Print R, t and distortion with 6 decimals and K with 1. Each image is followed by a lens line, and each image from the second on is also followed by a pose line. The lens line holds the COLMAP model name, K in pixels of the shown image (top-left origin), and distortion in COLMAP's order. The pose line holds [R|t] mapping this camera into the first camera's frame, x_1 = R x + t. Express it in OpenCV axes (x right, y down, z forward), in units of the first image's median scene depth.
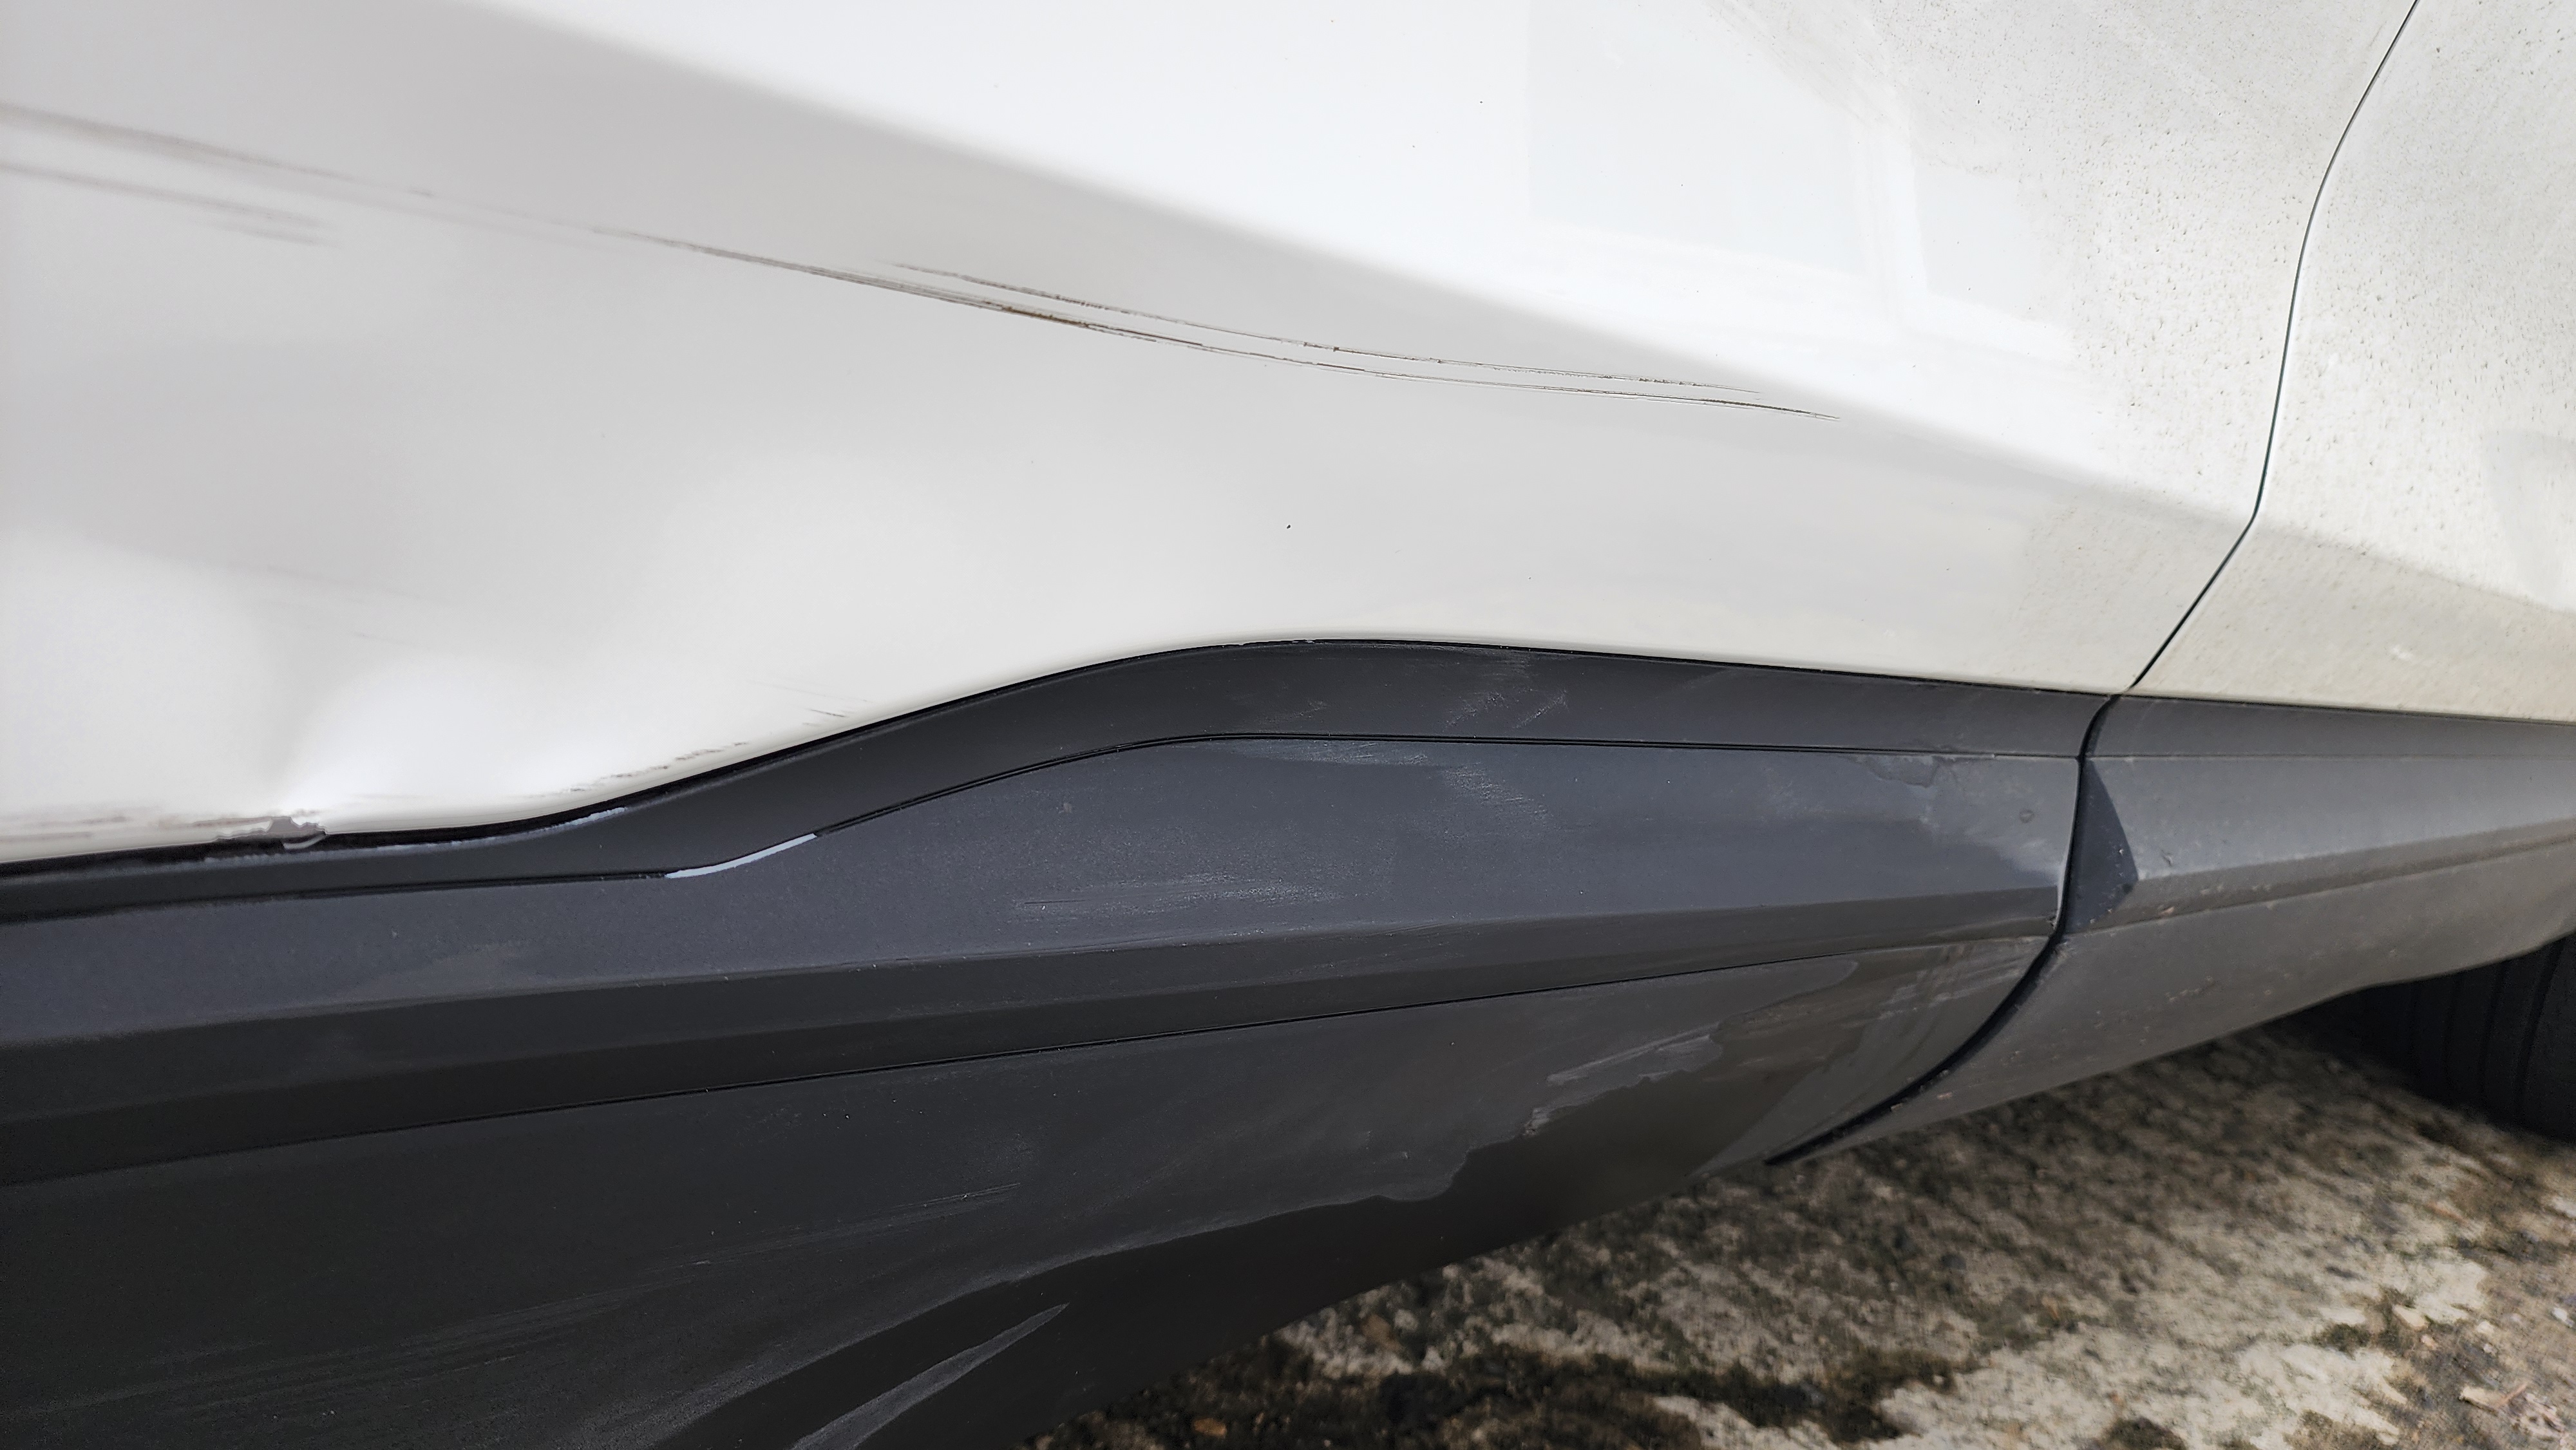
lens RADIAL K [[1764.6, 0, 1242.6], [0, 1764.6, 773.7], [0, 0, 1]] dist [0.029747, -0.034173]
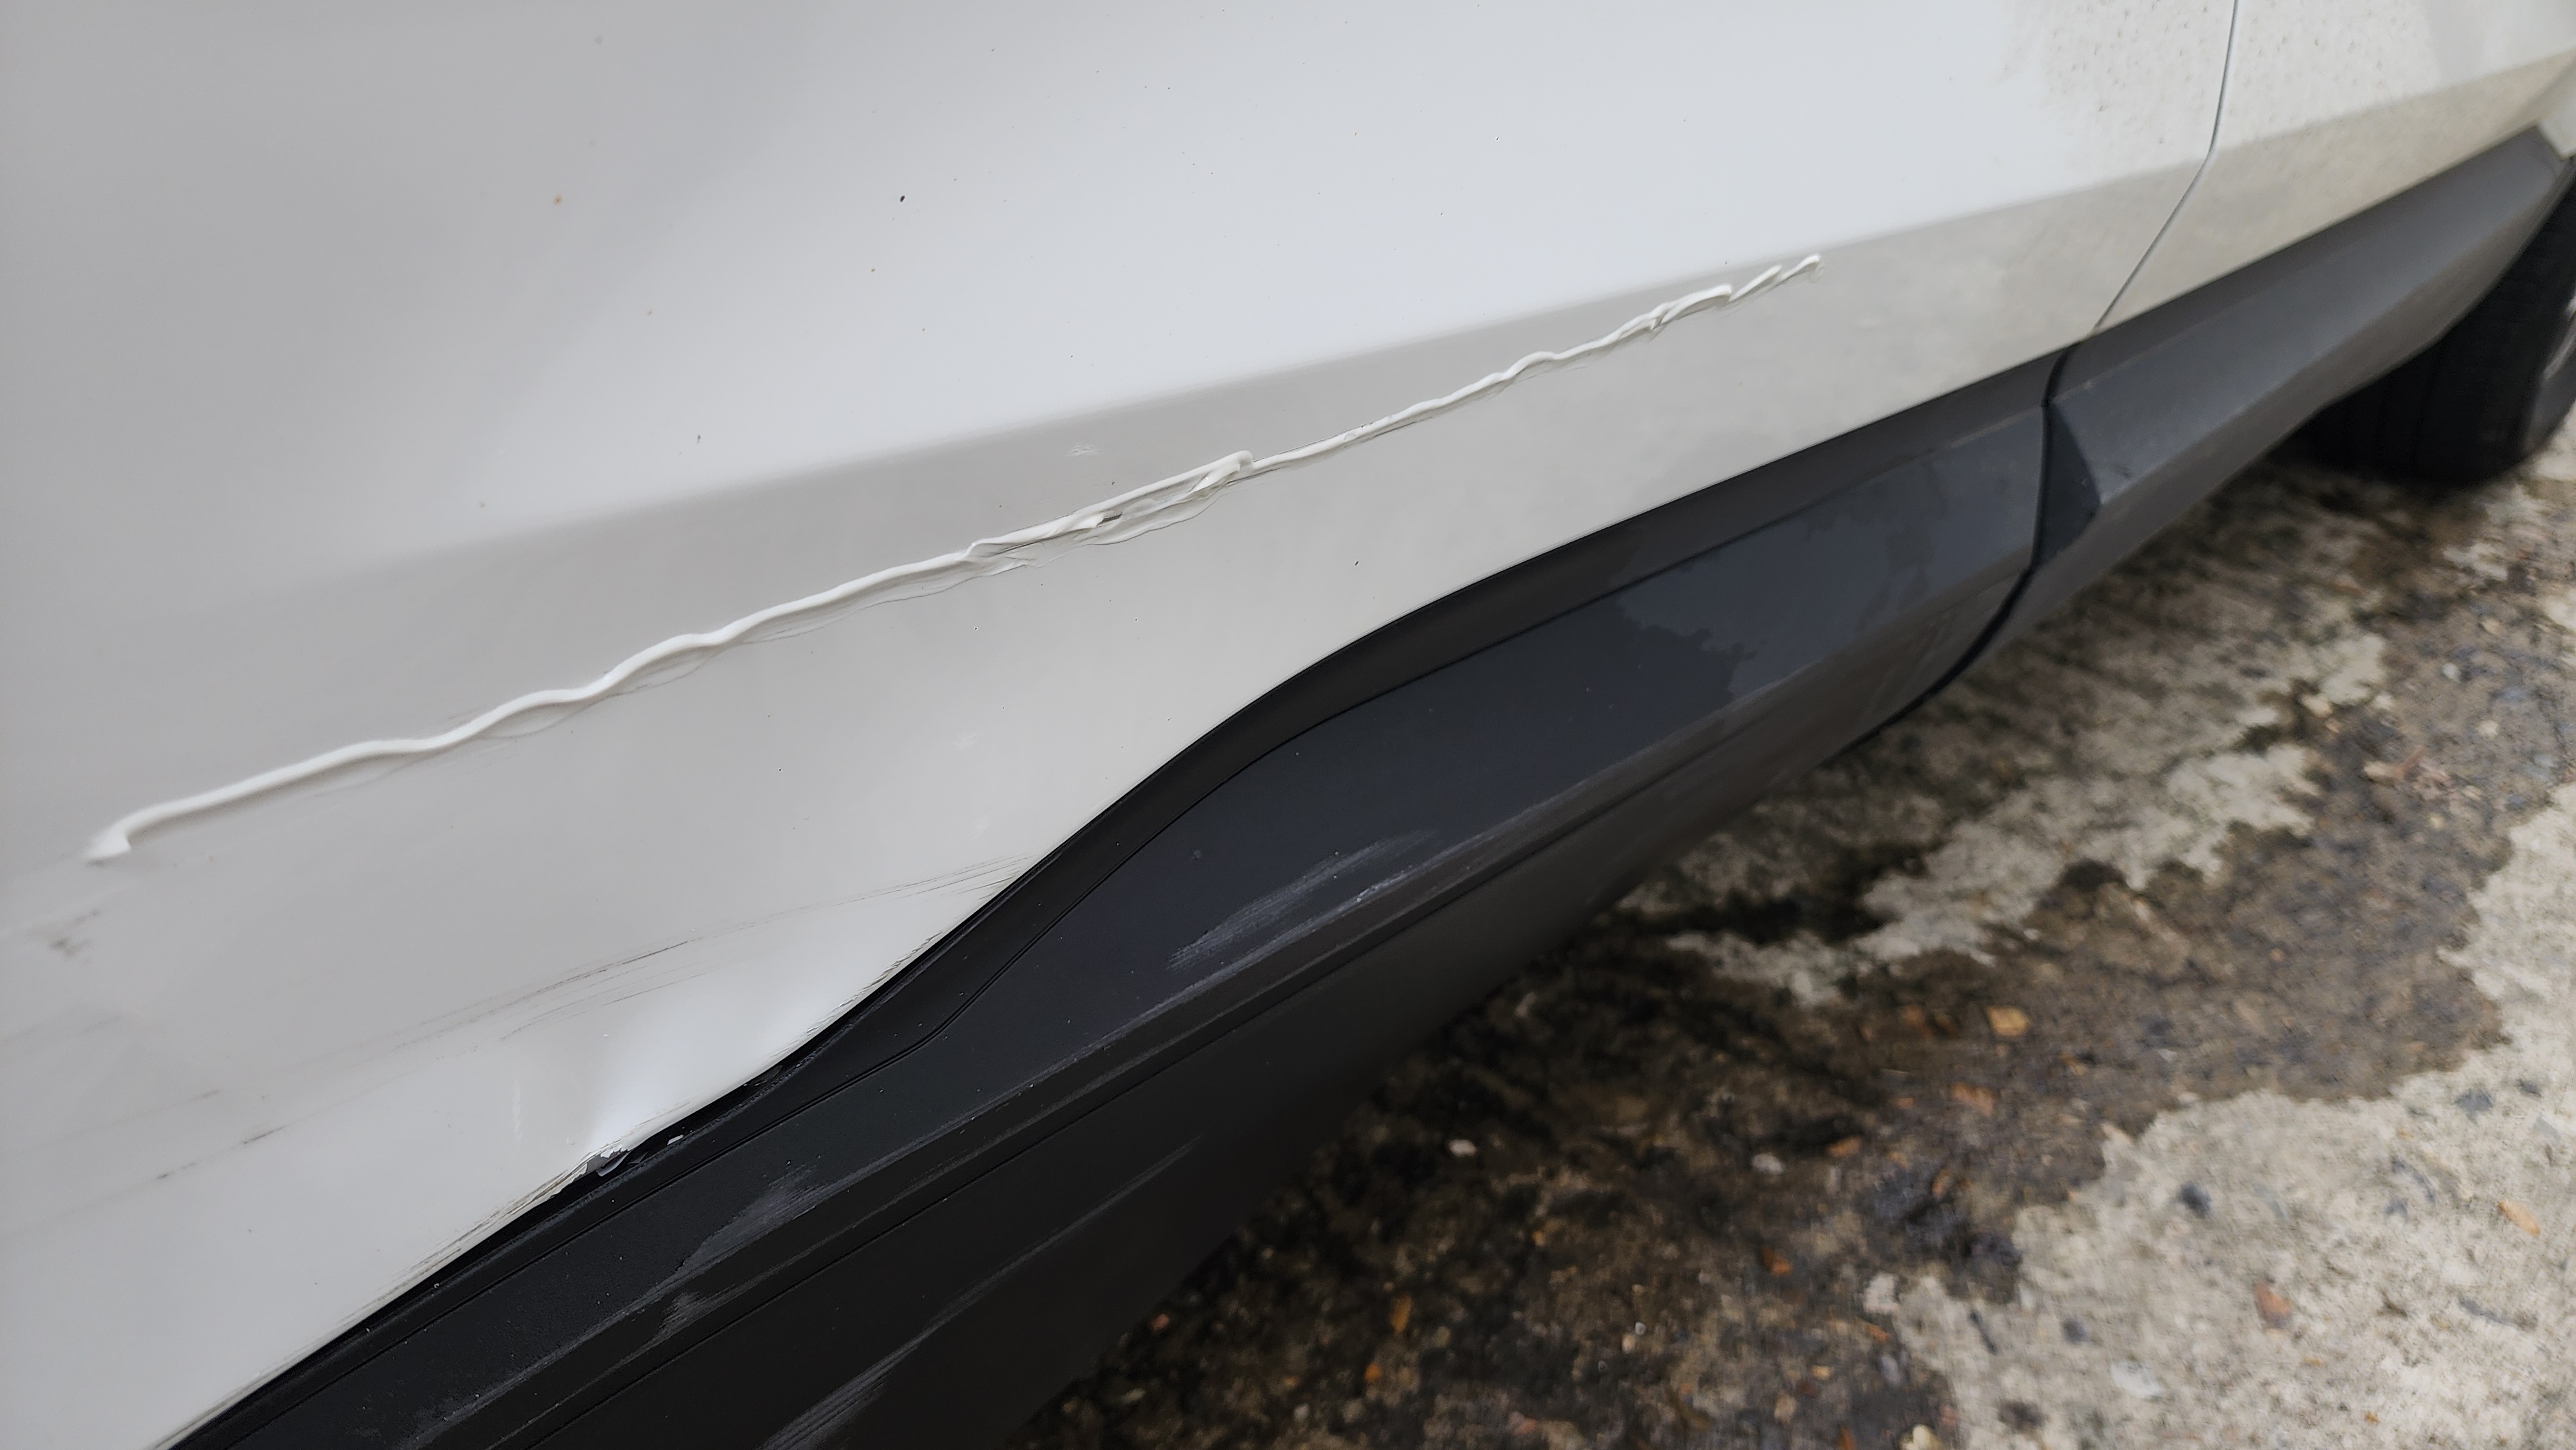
lens RADIAL K [[1764.6, 0, 1250.9], [0, 1764.6, 749.0], [0, 0, 1]] dist [0.029747, -0.034173]
pose [[0.982730, -0.183289, 0.025453, -0.026557], [0.167807, 0.940676, 0.294907, -0.113356], [-0.077996, -0.285543, 0.955187, -0.006974]]
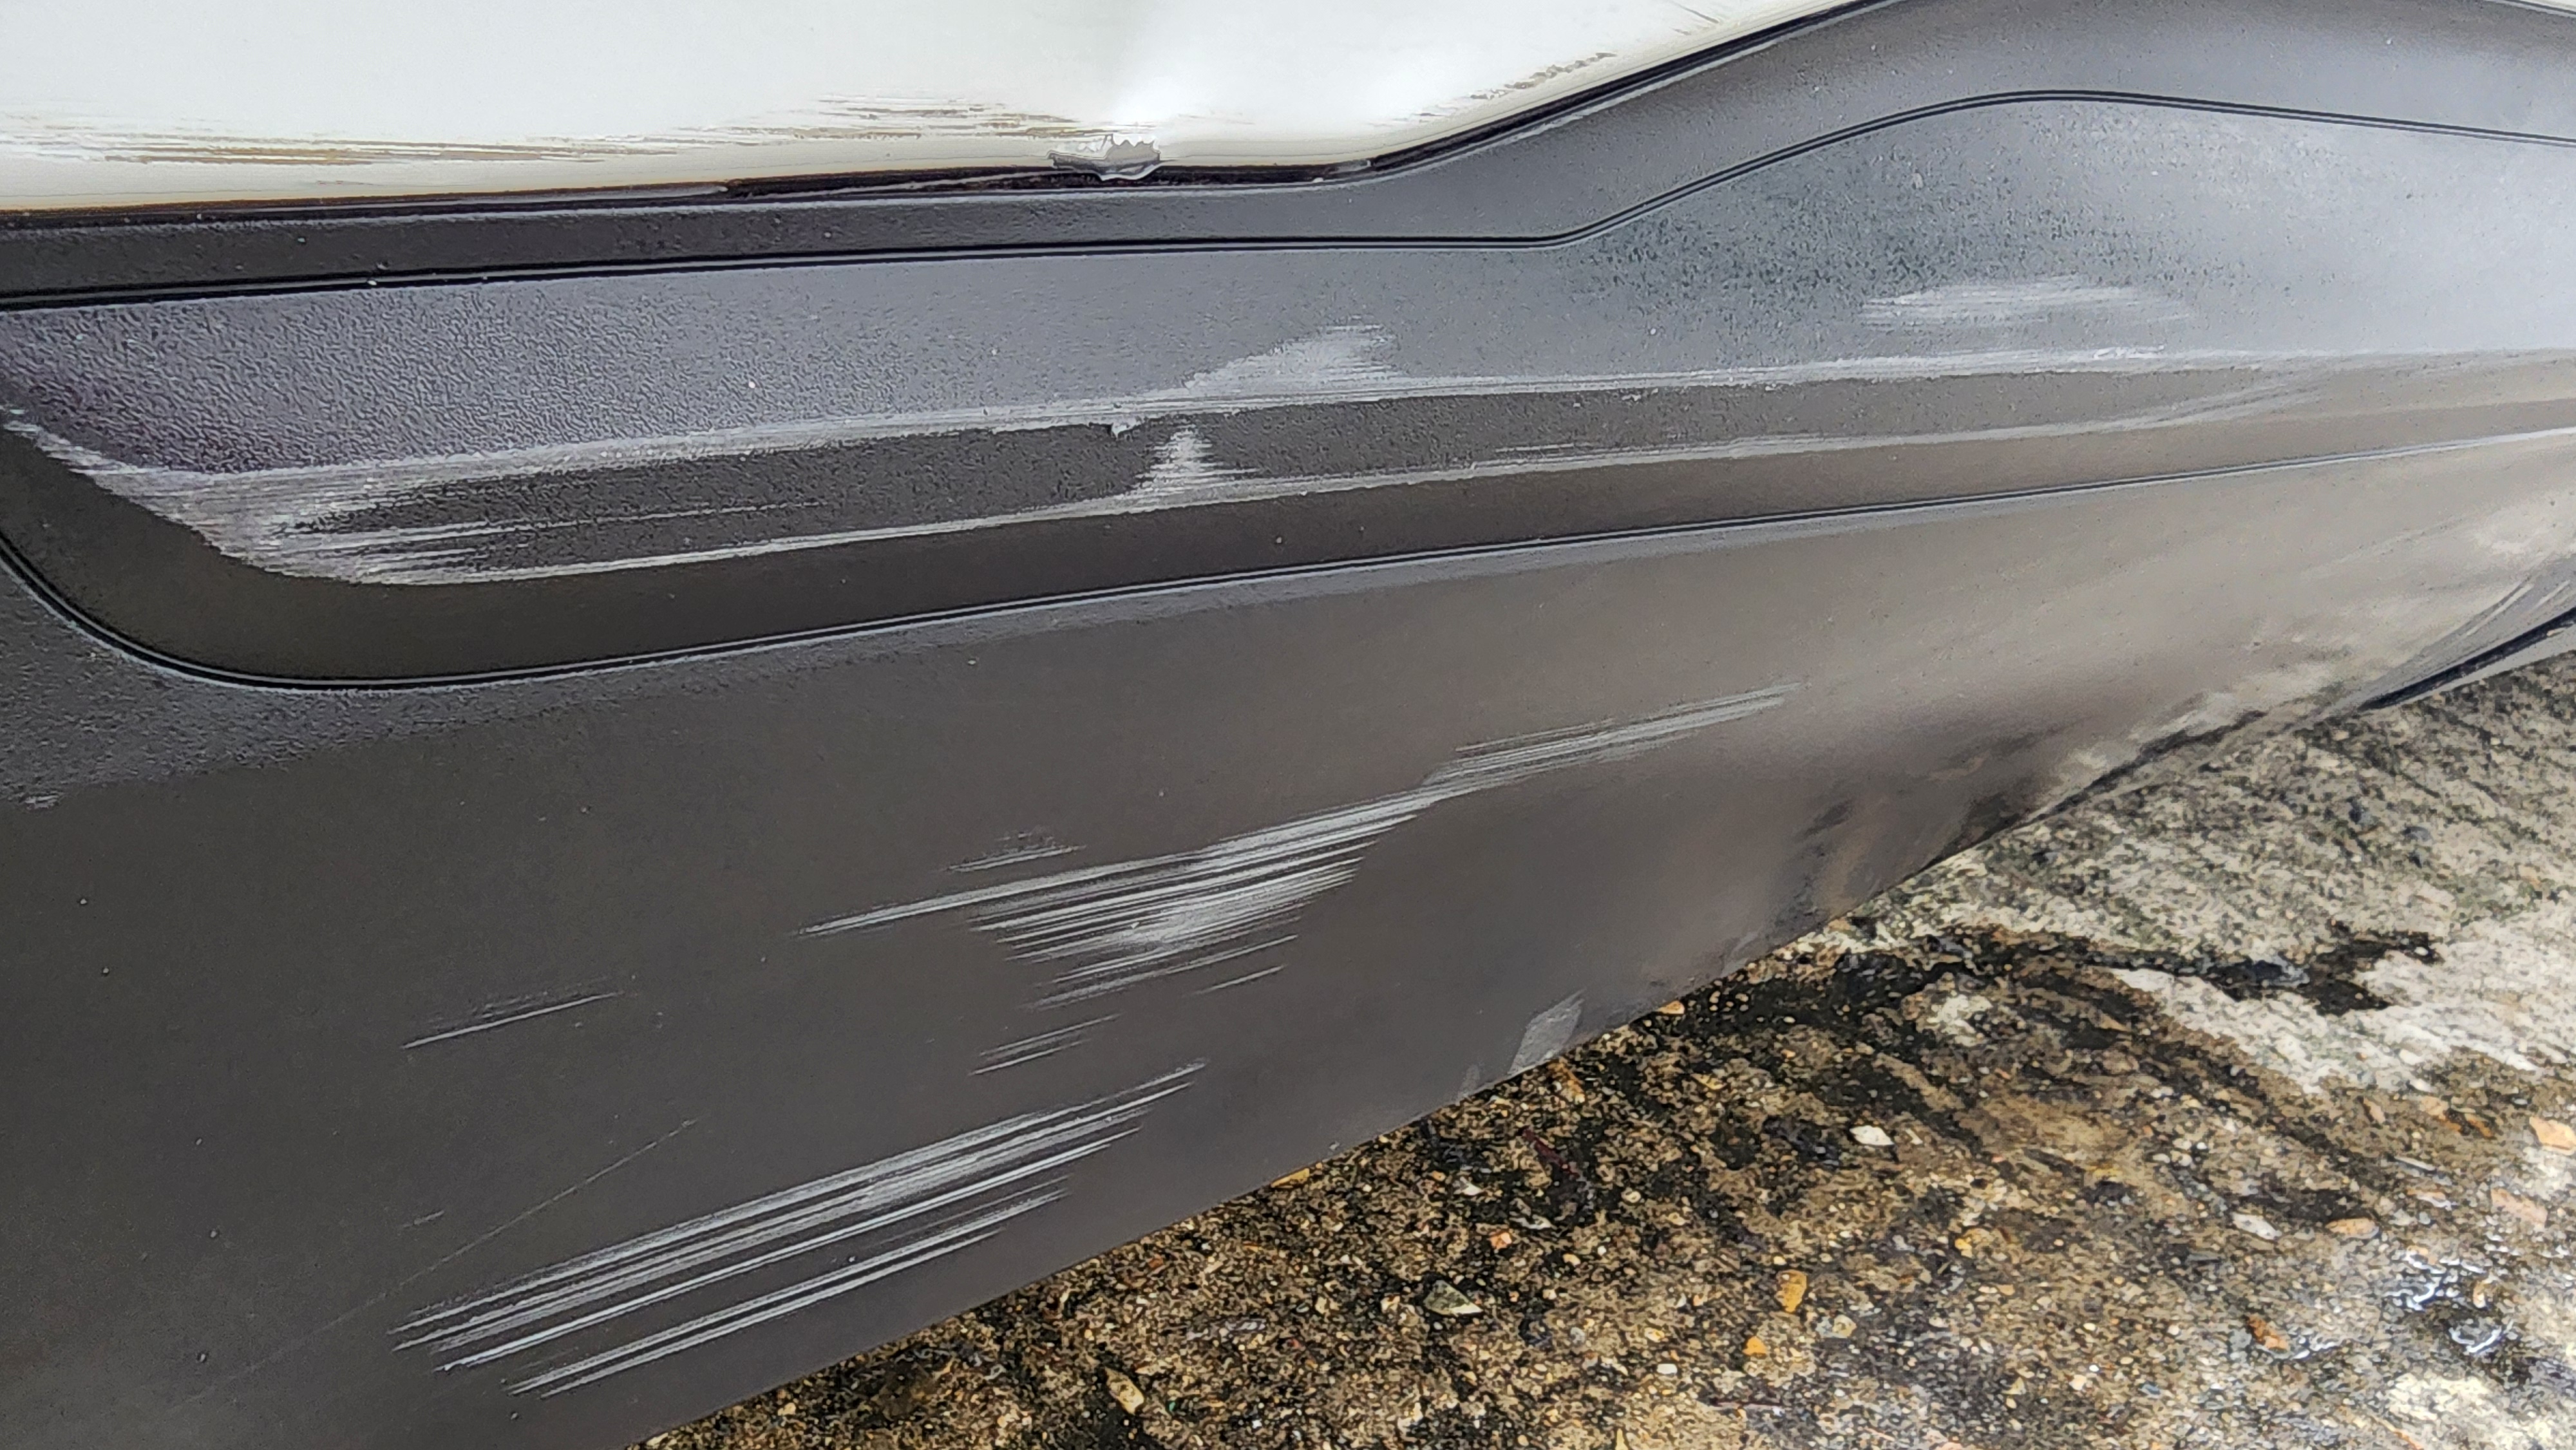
lens RADIAL K [[1730.4, 0, 1267.1], [0, 1730.4, 748.5], [0, 0, 1]] dist [0.004104, -0.010965]
pose [[0.993054, -0.028295, -0.114207, -0.095625], [0.049437, 0.981157, 0.186781, 0.033848], [0.106770, -0.191130, 0.975741, 0.062232]]
